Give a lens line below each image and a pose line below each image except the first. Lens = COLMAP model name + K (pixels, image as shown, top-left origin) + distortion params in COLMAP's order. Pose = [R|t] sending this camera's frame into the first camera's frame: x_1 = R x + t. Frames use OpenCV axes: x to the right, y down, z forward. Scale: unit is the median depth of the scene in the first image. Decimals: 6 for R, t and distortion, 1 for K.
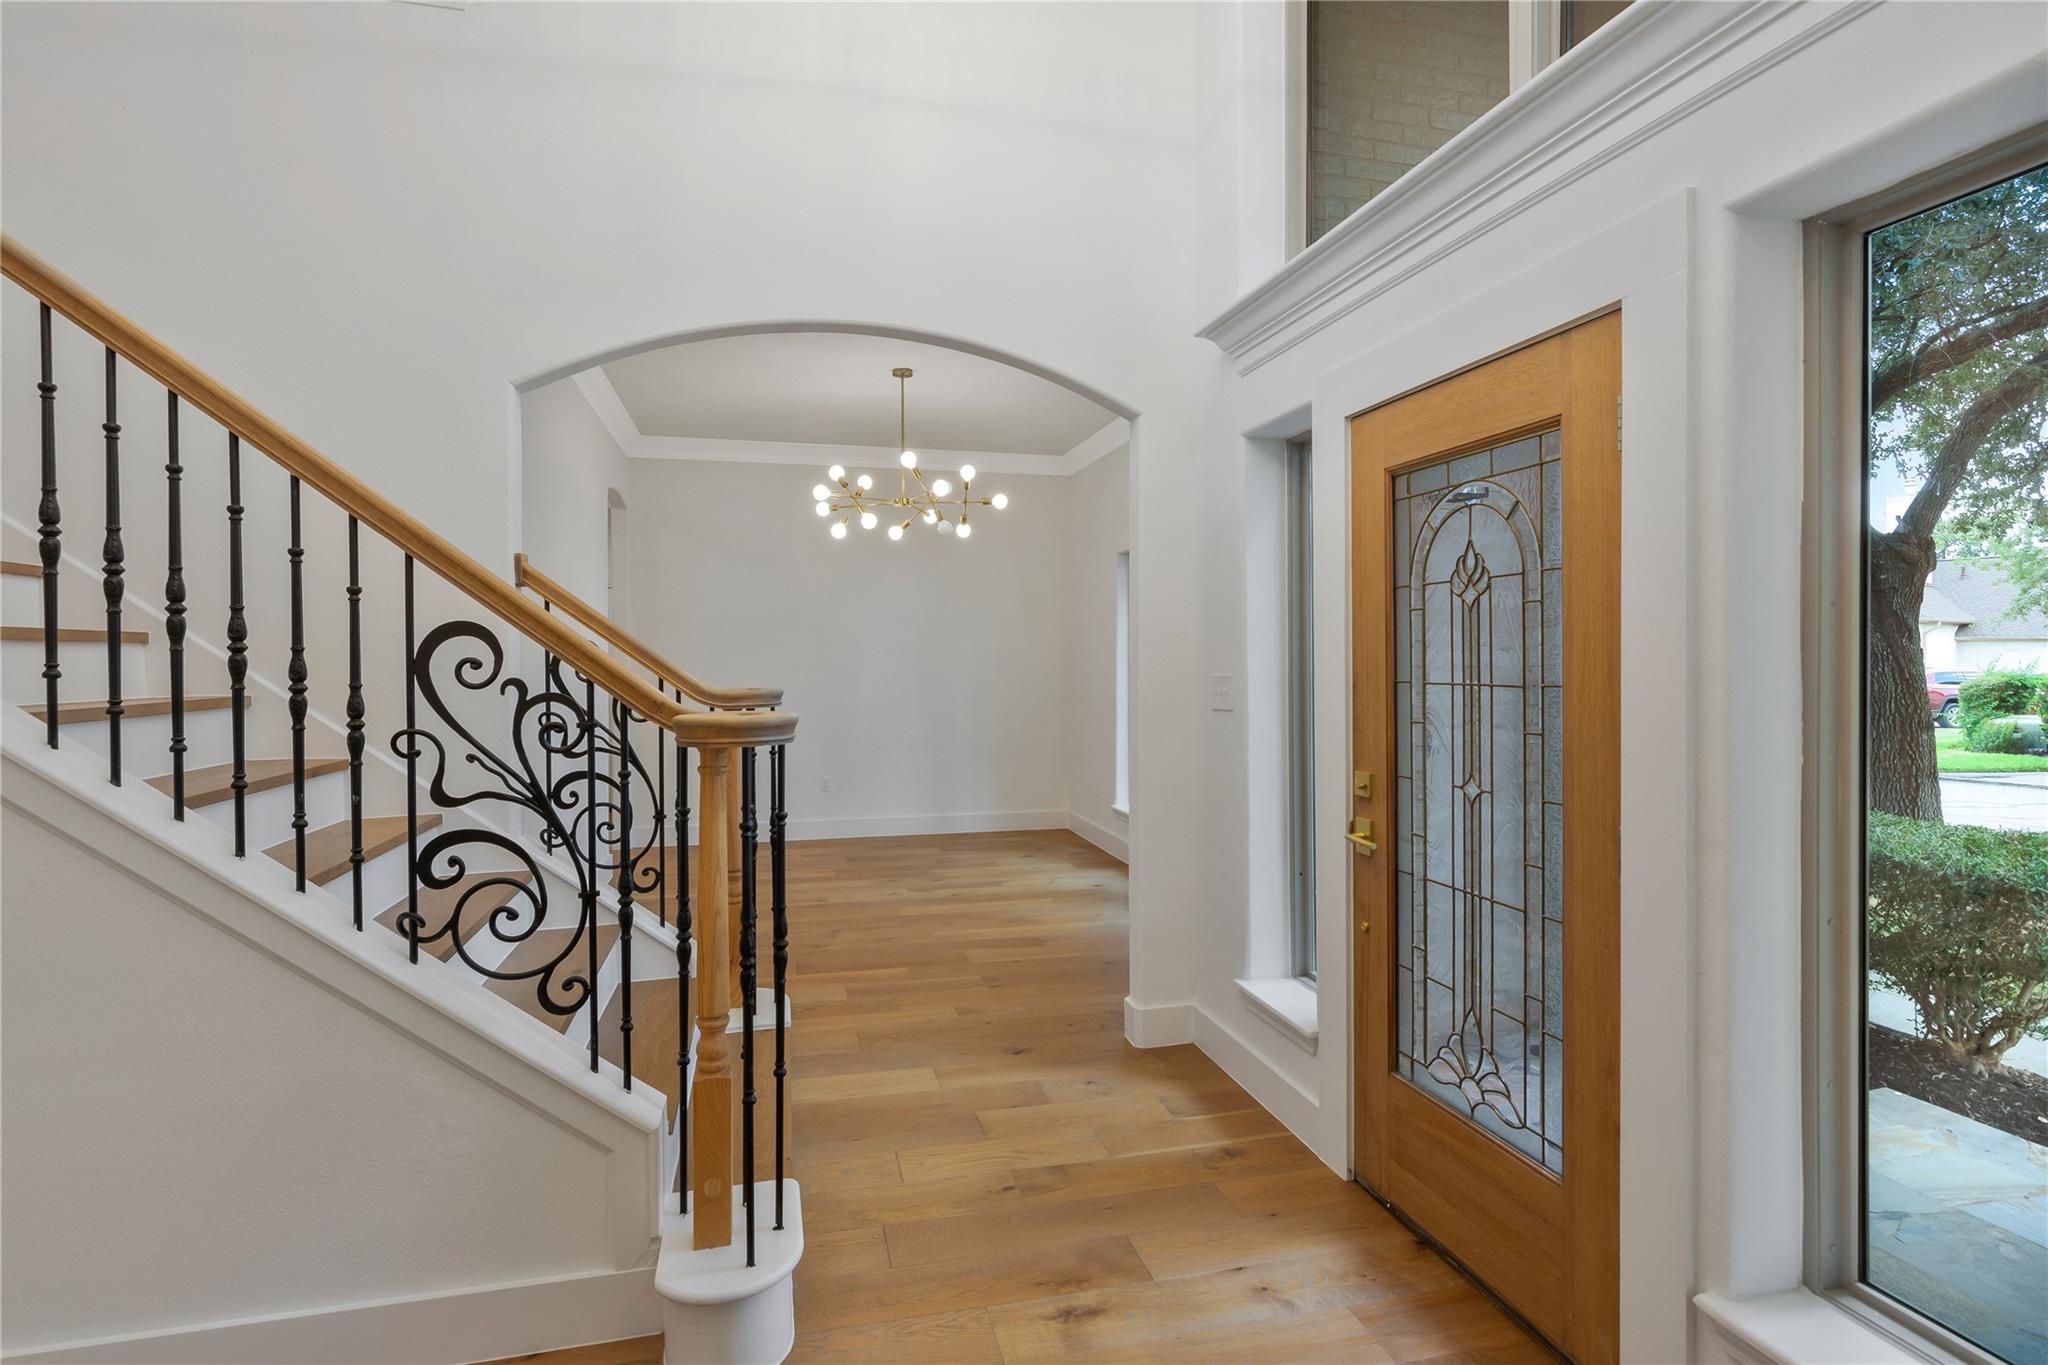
lens RADIAL K [[1024.5, 0, 1020.5], [0, 1024.5, 663.2], [0, 0, 1]] dist [-0.000972, -0.000033]
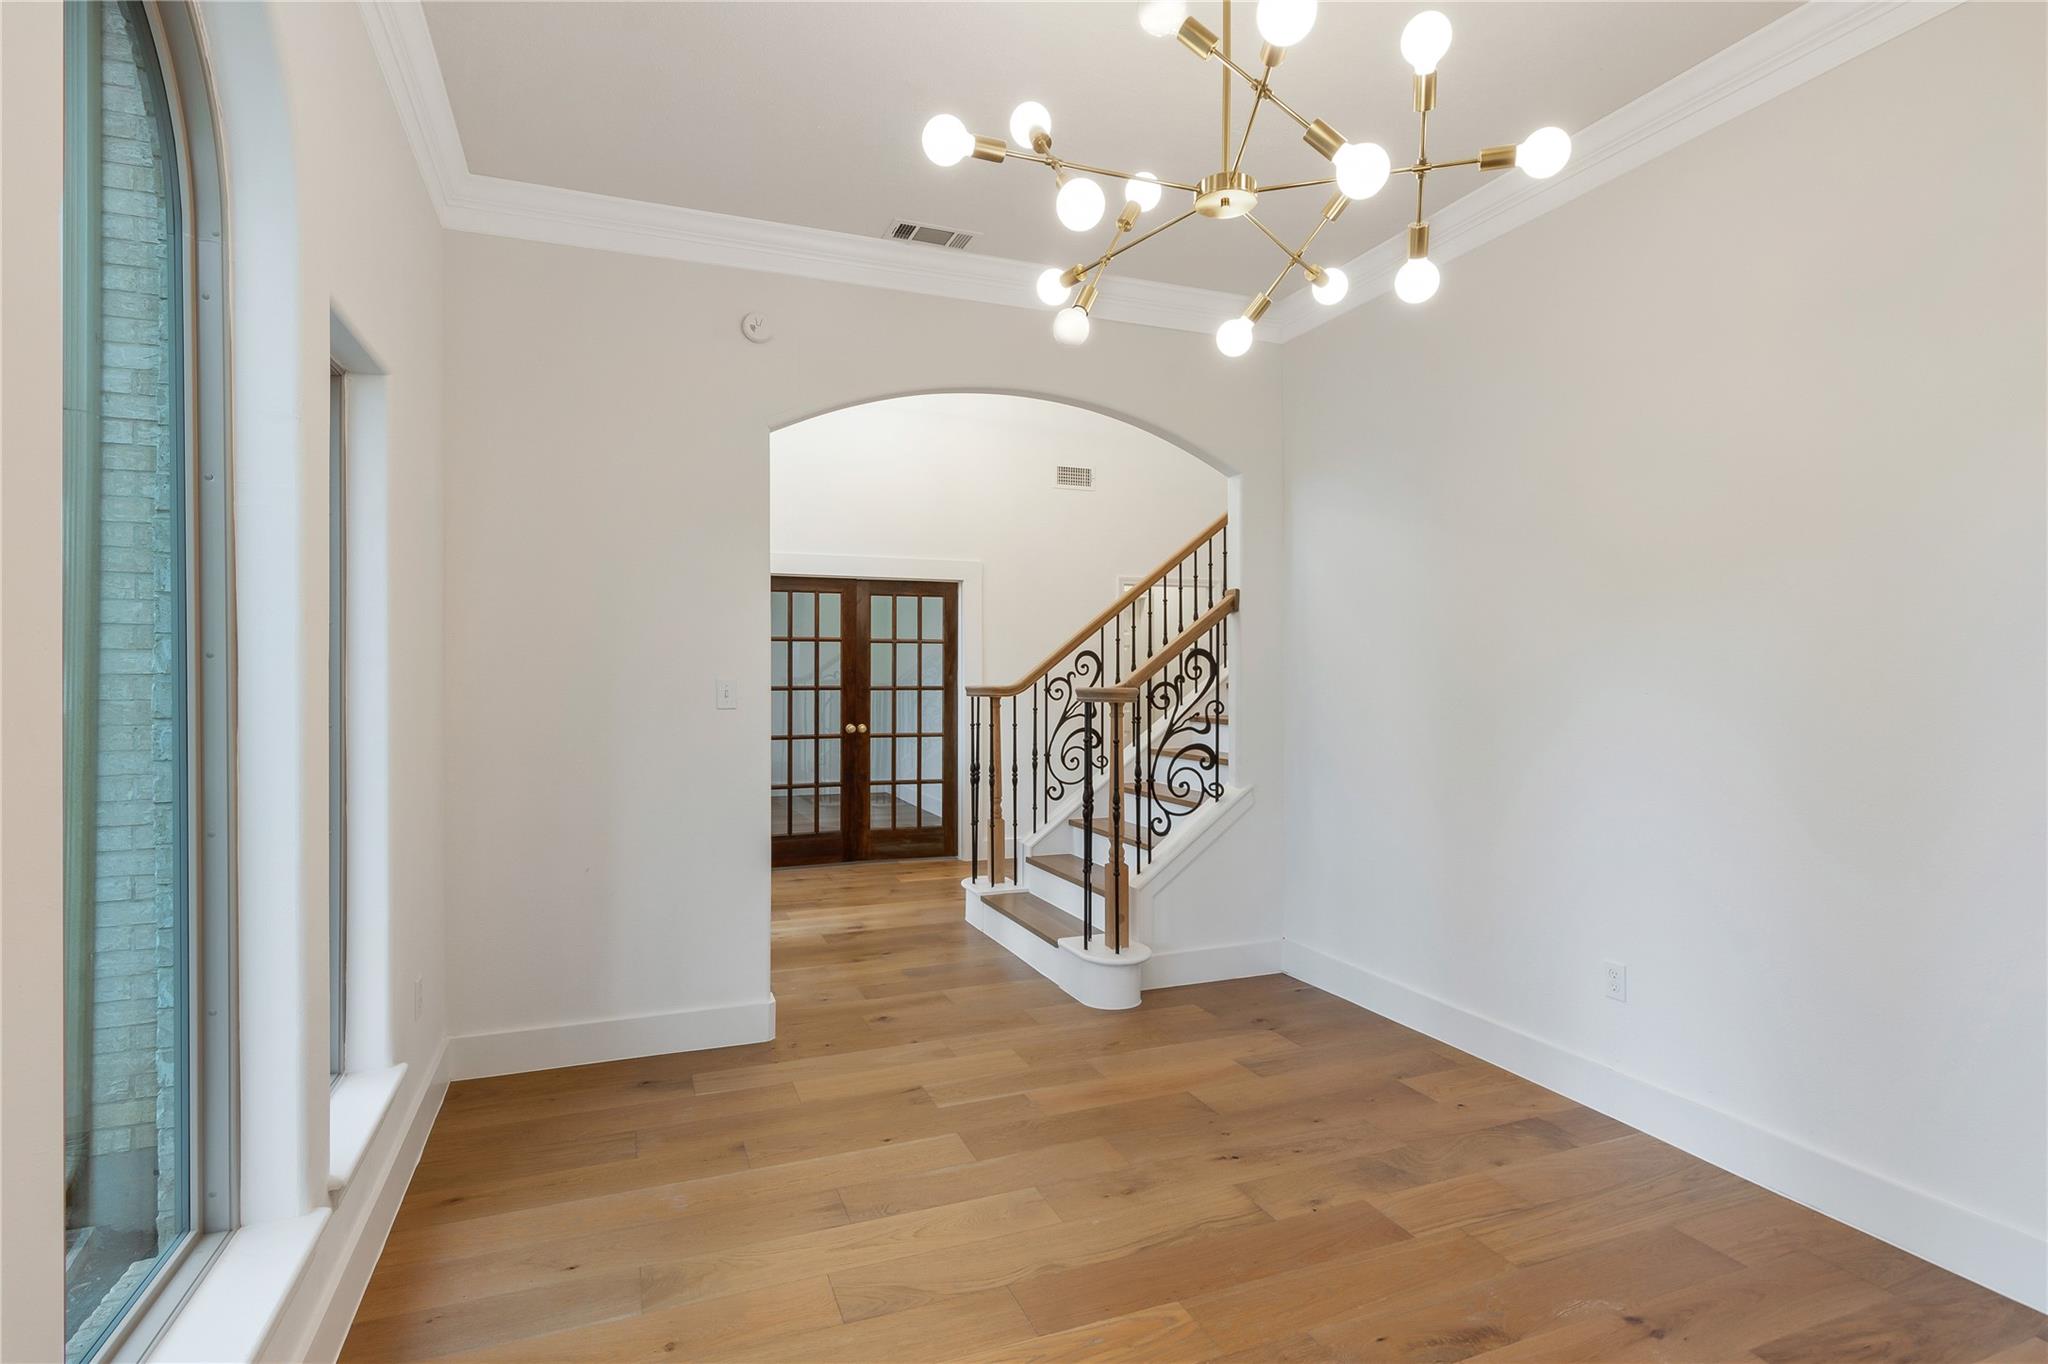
lens RADIAL K [[1016.7, 0, 1015.2], [0, 1016.7, 671.9], [0, 0, 1]] dist [0.002594, 0.001102]
pose [[-0.991392, -0.001477, -0.130918, -0.001025], [-0.002135, 0.999986, 0.004886, 0.001984], [0.130909, 0.005124, -0.991381, 2.024094]]
